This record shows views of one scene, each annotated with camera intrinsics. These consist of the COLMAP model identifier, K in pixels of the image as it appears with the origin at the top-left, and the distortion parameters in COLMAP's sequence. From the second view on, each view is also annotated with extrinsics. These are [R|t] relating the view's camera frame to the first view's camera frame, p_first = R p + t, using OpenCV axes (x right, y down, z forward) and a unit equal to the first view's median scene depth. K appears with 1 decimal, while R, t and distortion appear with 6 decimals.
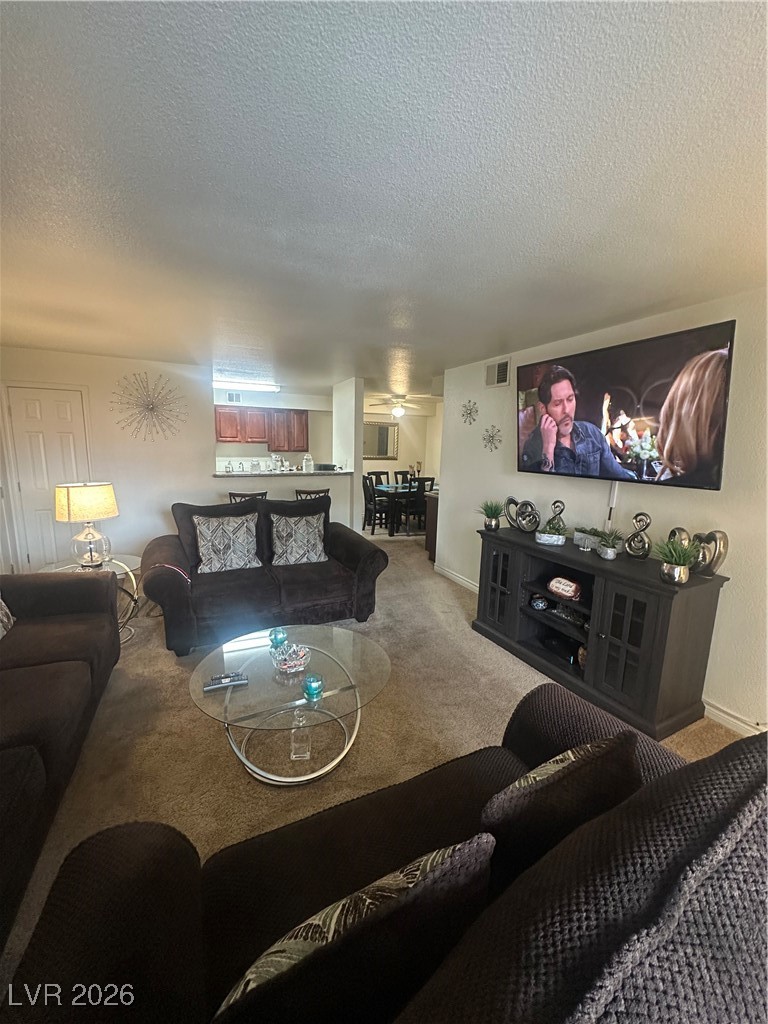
lens RADIAL K [[405.9, 0, 384.2], [0, 405.9, 512.1], [0, 0, 1]] dist [-0.003878, 0.001517]
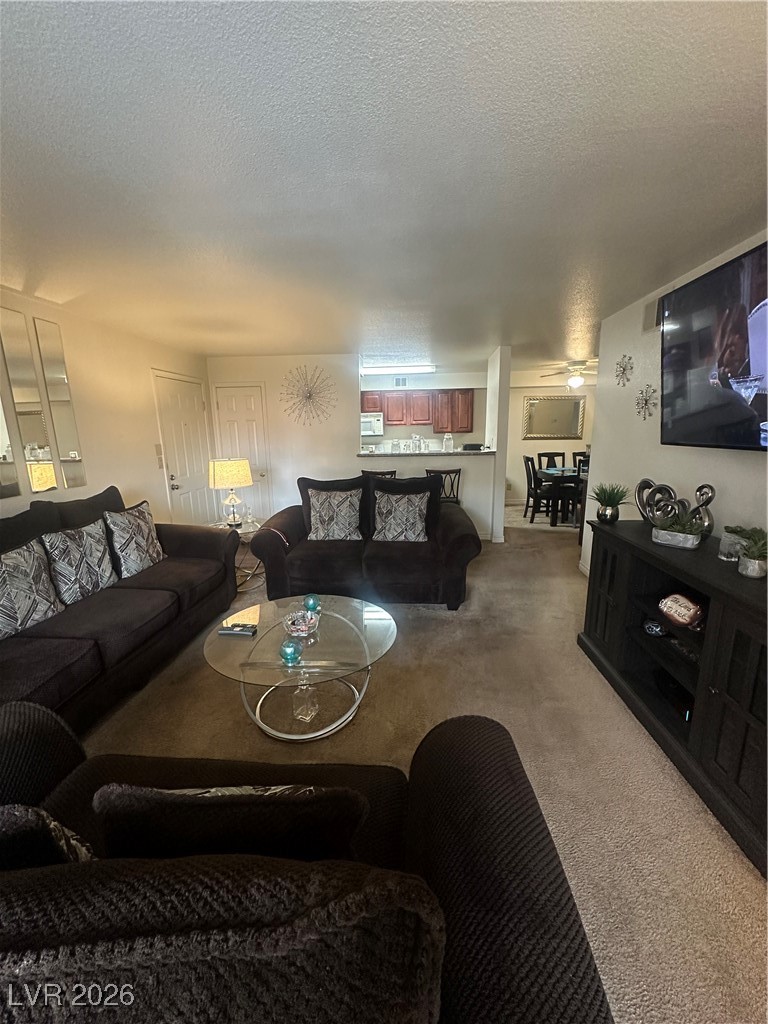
lens RADIAL K [[405.9, 0, 384.1], [0, 405.9, 512.7], [0, 0, 1]] dist [-0.003878, 0.001517]
pose [[0.865987, 0.066138, -0.495673, 0.277904], [-0.047922, 0.997629, 0.049390, 0.009990], [0.497765, -0.019018, 0.867103, 0.128050]]
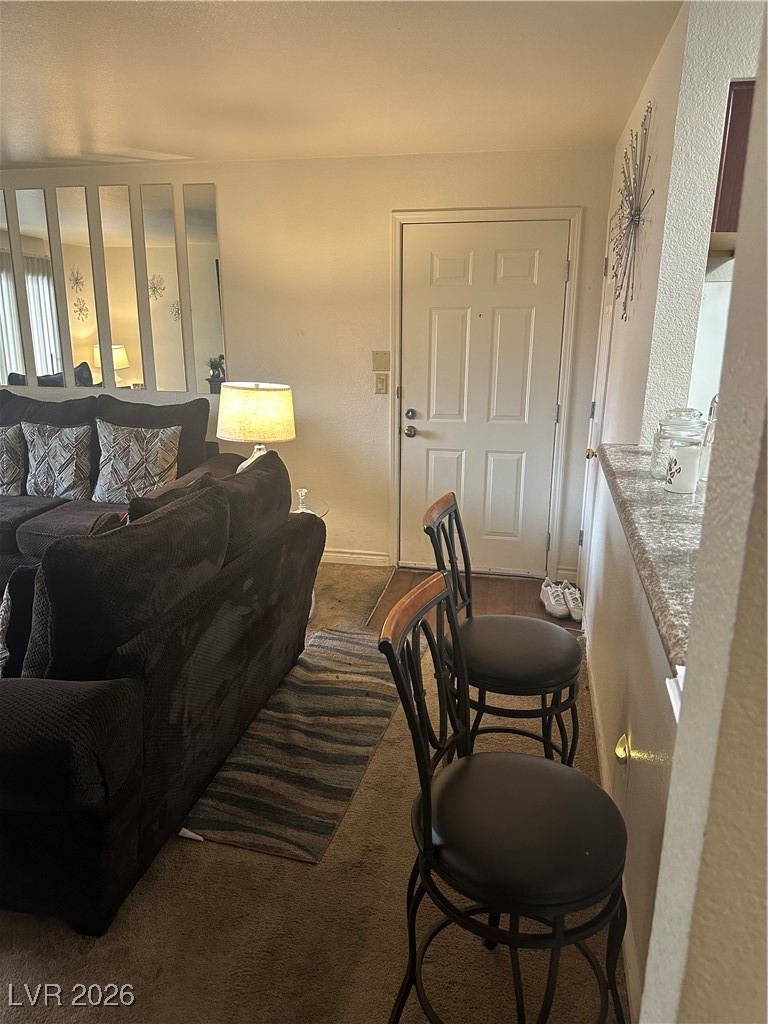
lens RADIAL K [[718.0, 0, 382.0], [0, 718.0, 515.1], [0, 0, 1]] dist [0.067151, -0.082446]
pose [[-0.614688, 0.177399, -0.768562, 0.079333], [-0.154160, 0.928570, 0.337628, -0.256395], [0.773559, 0.326017, -0.543433, 1.602471]]
